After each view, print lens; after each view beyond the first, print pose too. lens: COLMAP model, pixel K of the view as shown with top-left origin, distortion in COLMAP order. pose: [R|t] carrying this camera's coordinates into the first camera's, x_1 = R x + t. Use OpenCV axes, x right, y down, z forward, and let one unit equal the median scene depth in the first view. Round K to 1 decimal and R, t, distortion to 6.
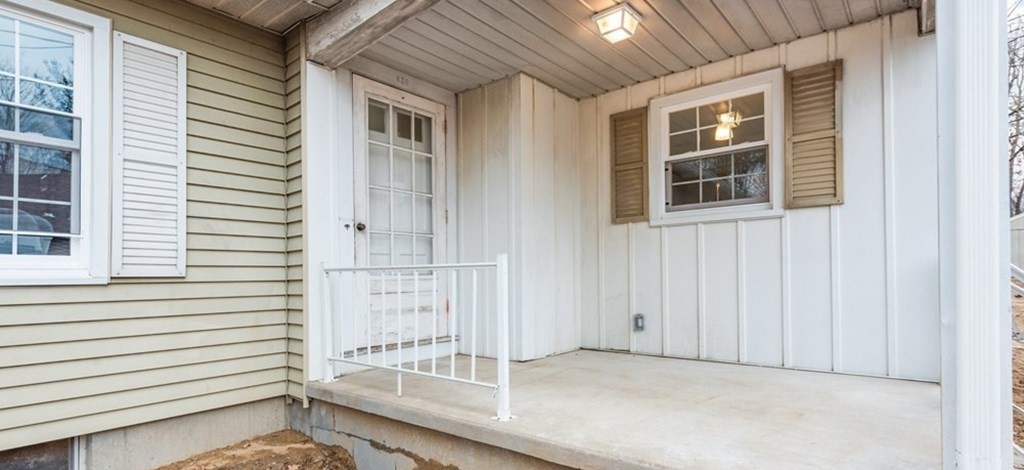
lens RADIAL K [[500.8, 0, 512.0], [0, 500.8, 275.5], [0, 0, 1]] dist [0.000394, -0.000364]
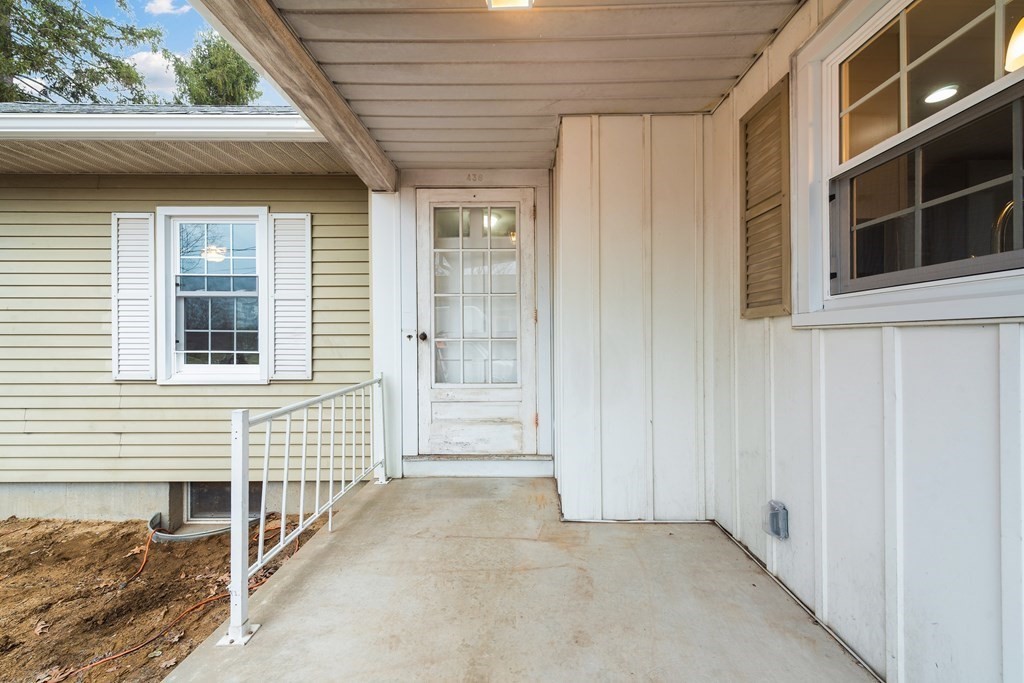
lens RADIAL K [[402.9, 0, 512.7], [0, 402.9, 338.5], [0, 0, 1]] dist [0.001765, 0.000053]
pose [[0.628321, 0.009173, -0.777900, 0.419001], [0.000459, 0.999926, 0.012161, -0.094978], [0.777954, -0.007998, 0.628271, 0.575336]]
